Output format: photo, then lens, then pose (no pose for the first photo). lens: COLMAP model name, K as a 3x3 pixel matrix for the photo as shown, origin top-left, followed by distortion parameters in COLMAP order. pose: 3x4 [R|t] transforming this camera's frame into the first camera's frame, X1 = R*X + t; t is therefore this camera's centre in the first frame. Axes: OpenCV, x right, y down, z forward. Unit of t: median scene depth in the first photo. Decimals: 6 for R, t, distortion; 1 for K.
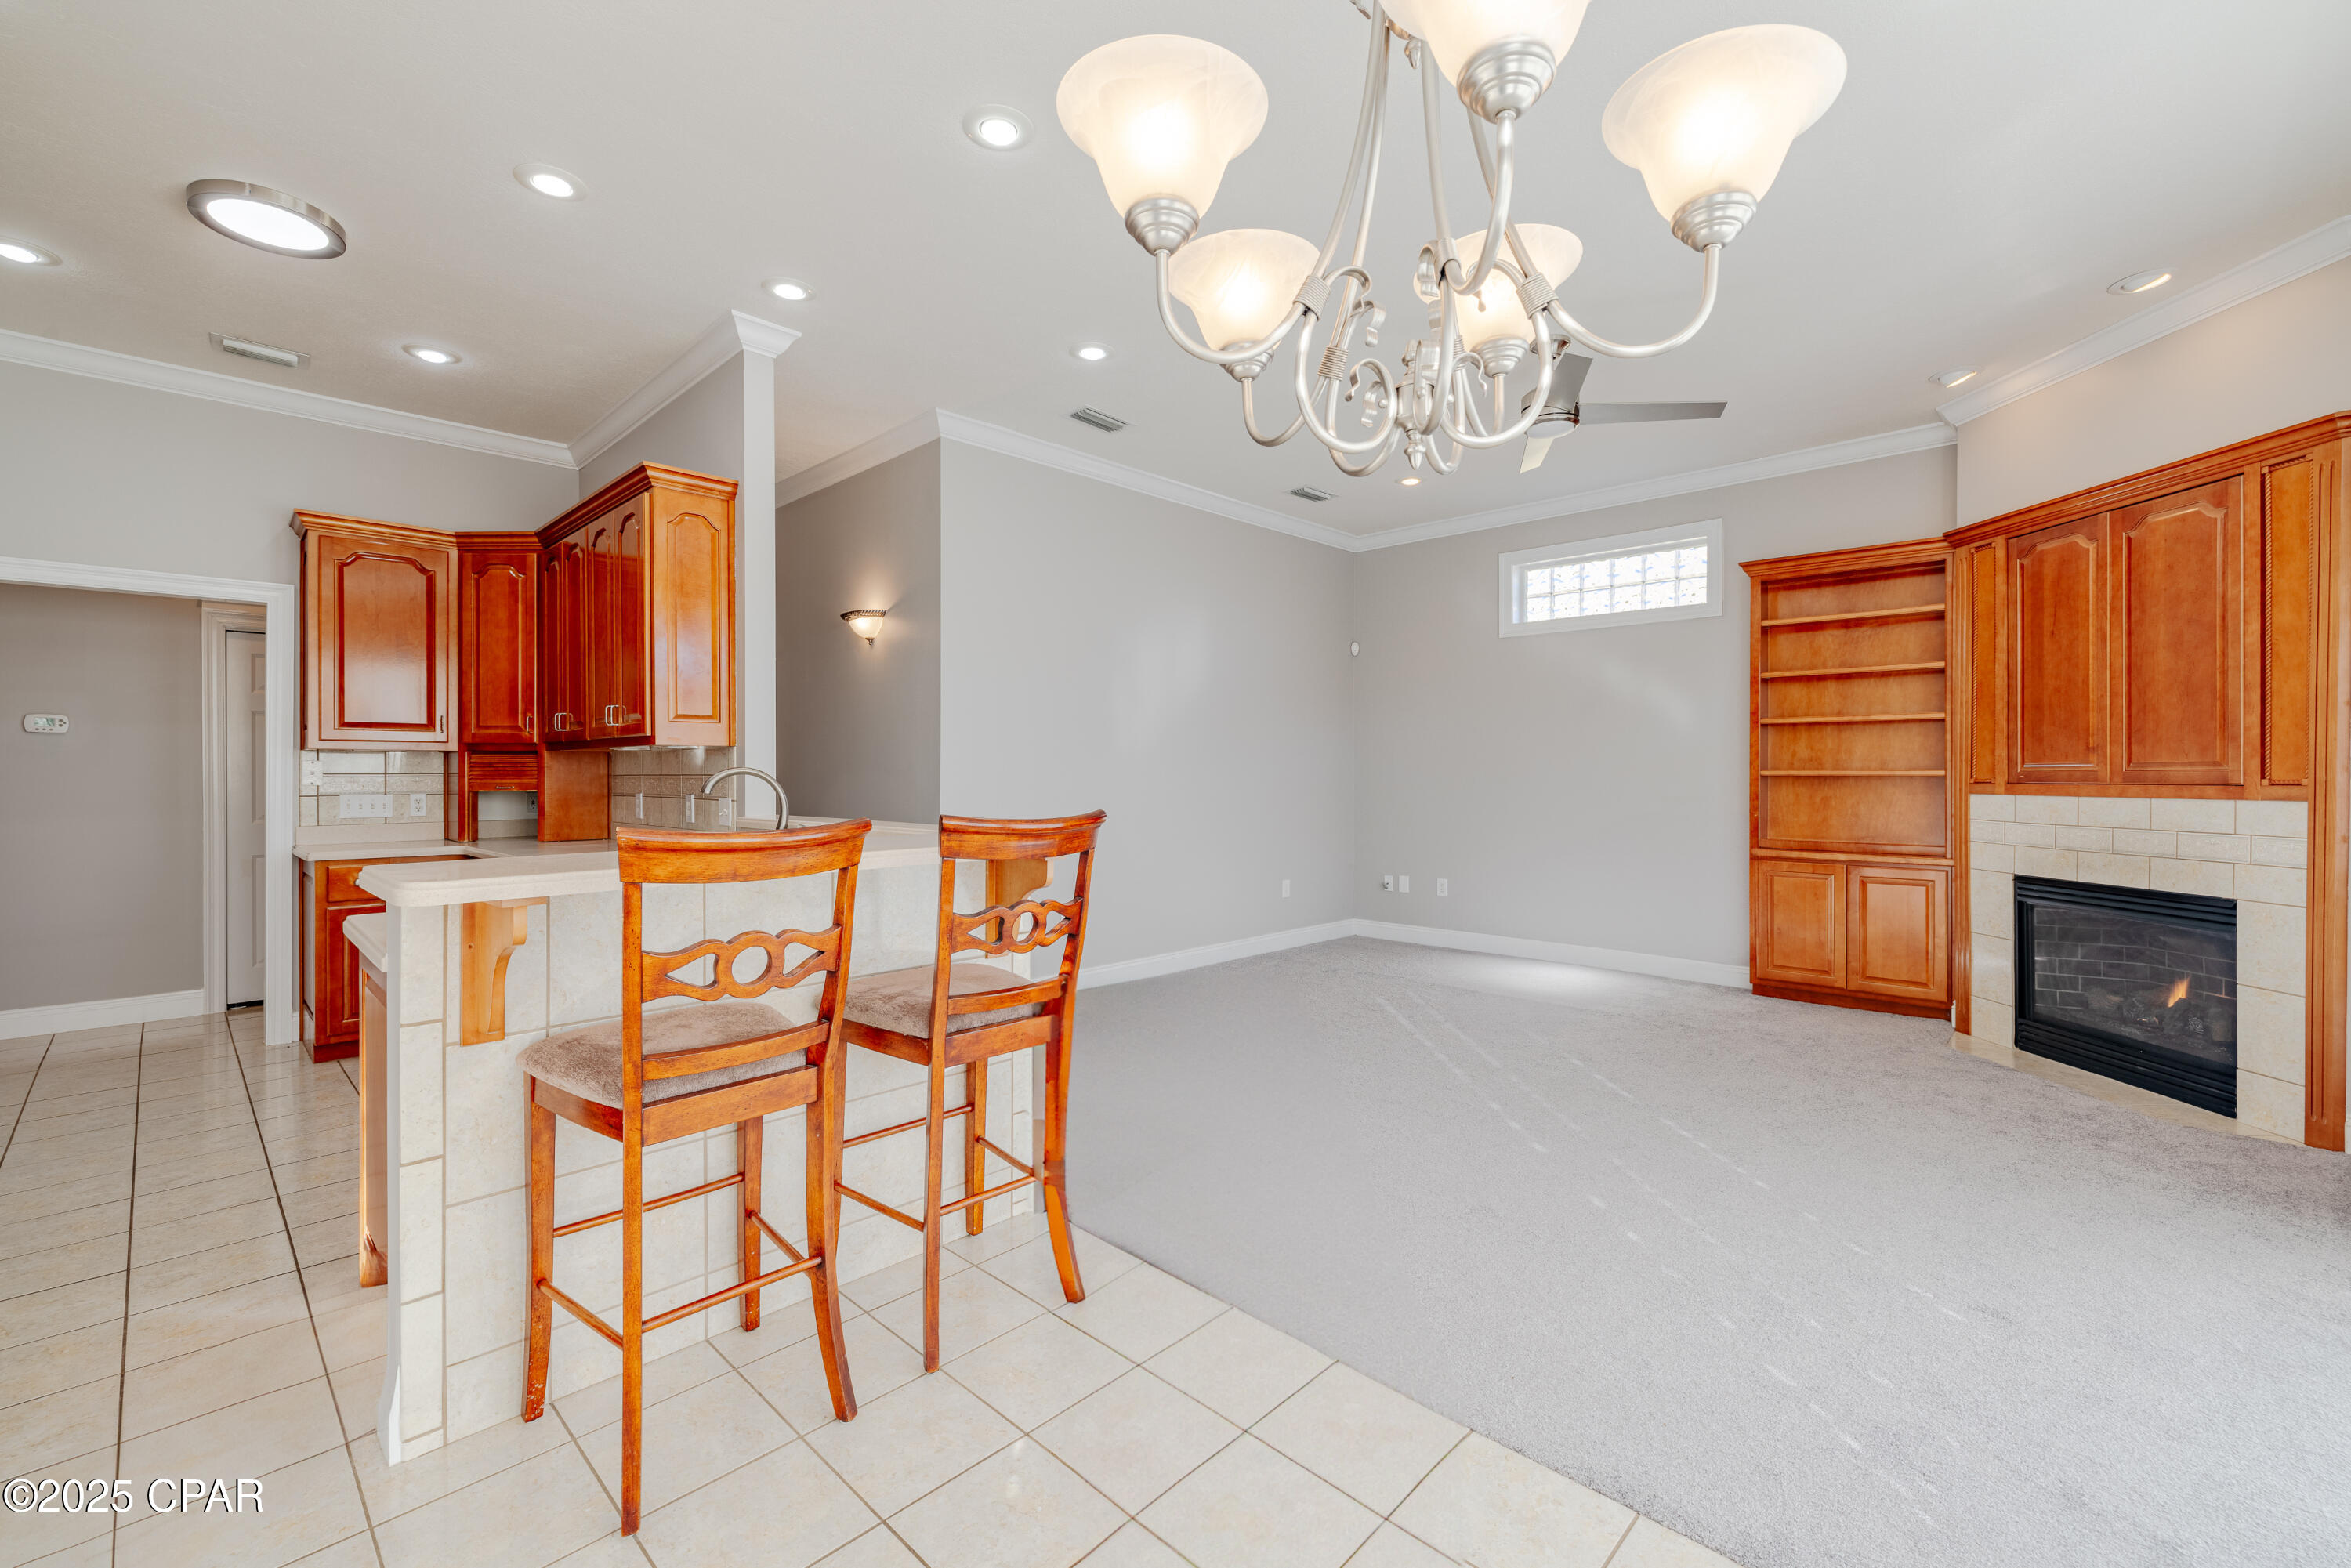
lens RADIAL K [[992.7, 0, 1166.7], [0, 992.7, 775.6], [0, 0, 1]] dist [-0.003170, 0.001621]
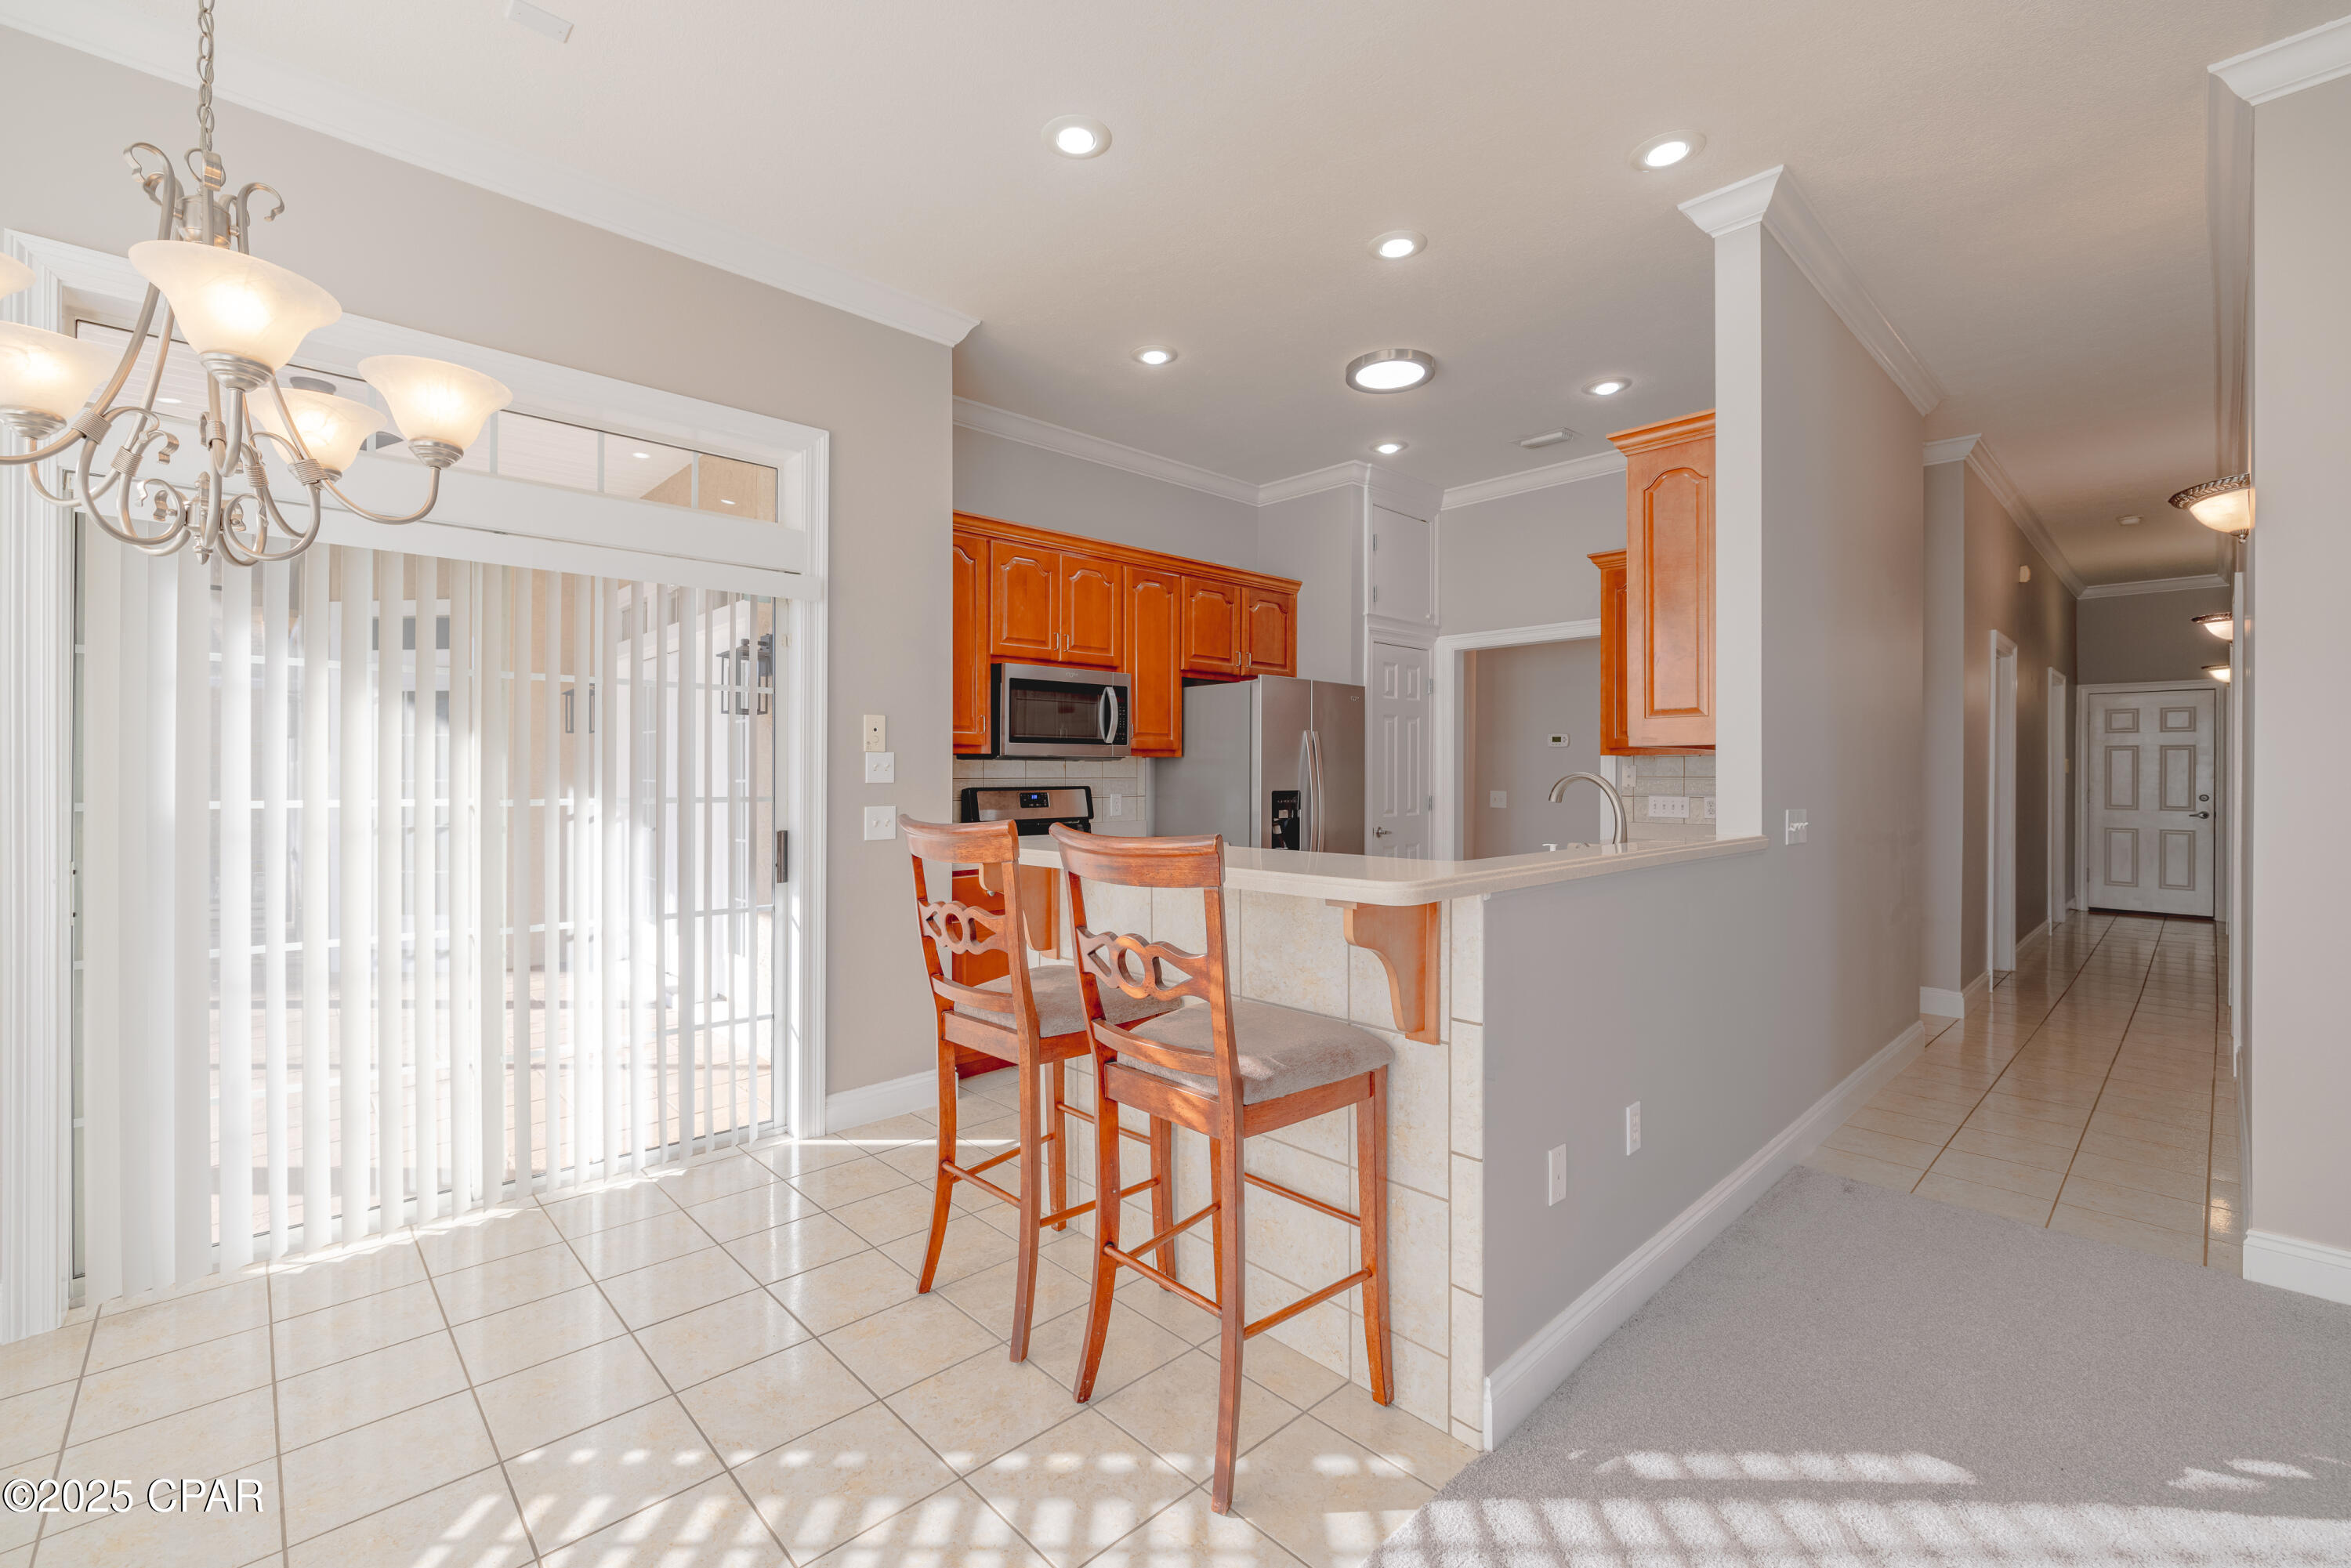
lens RADIAL K [[1063.6, 0, 1176.3], [0, 1063.6, 781.6], [0, 0, 1]] dist [0.003506, 0.000044]
pose [[-0.014114, 0.009113, -0.999859, 0.391277], [-0.004927, 0.999946, 0.009183, -0.005230], [0.999888, 0.005056, -0.014069, 0.491524]]
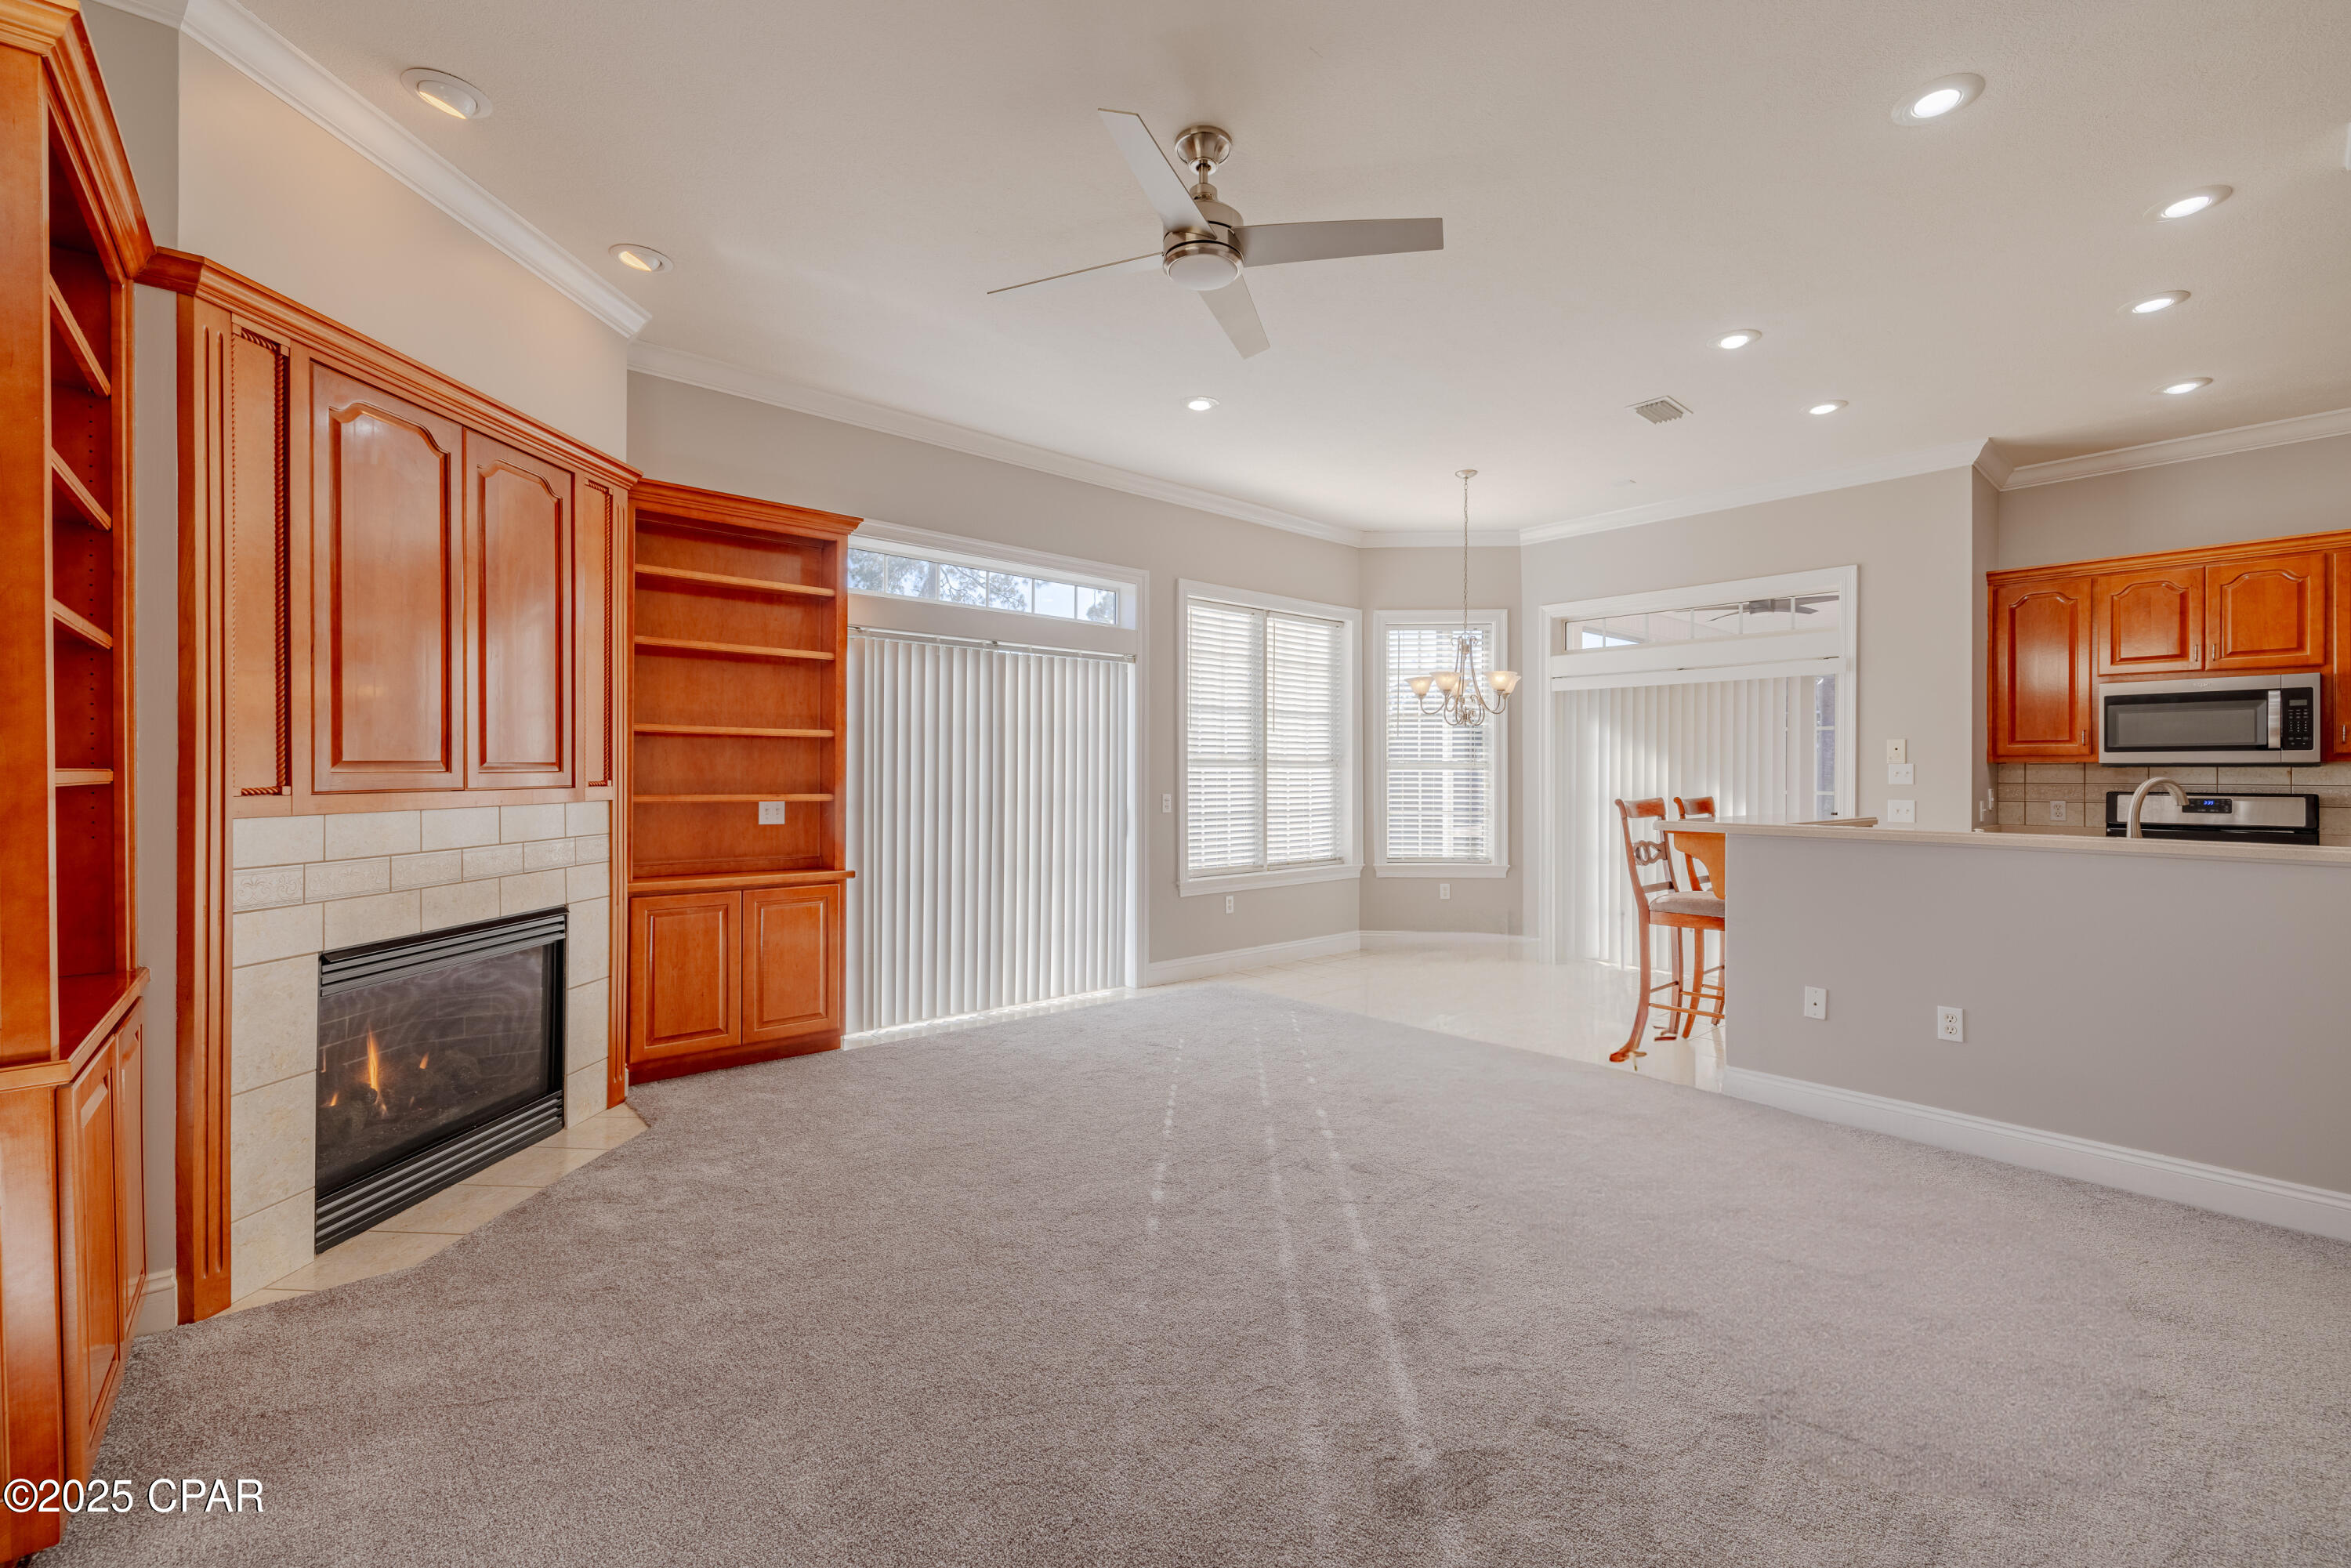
lens RADIAL K [[992.7, 0, 1190.7], [0, 992.7, 770.7], [0, 0, 1]] dist [-0.003170, 0.001621]
pose [[-0.997683, -0.005000, 0.067844, 0.300702], [-0.004965, 0.999987, 0.000685, -0.007908], [-0.067847, 0.000347, -0.997696, 1.461800]]
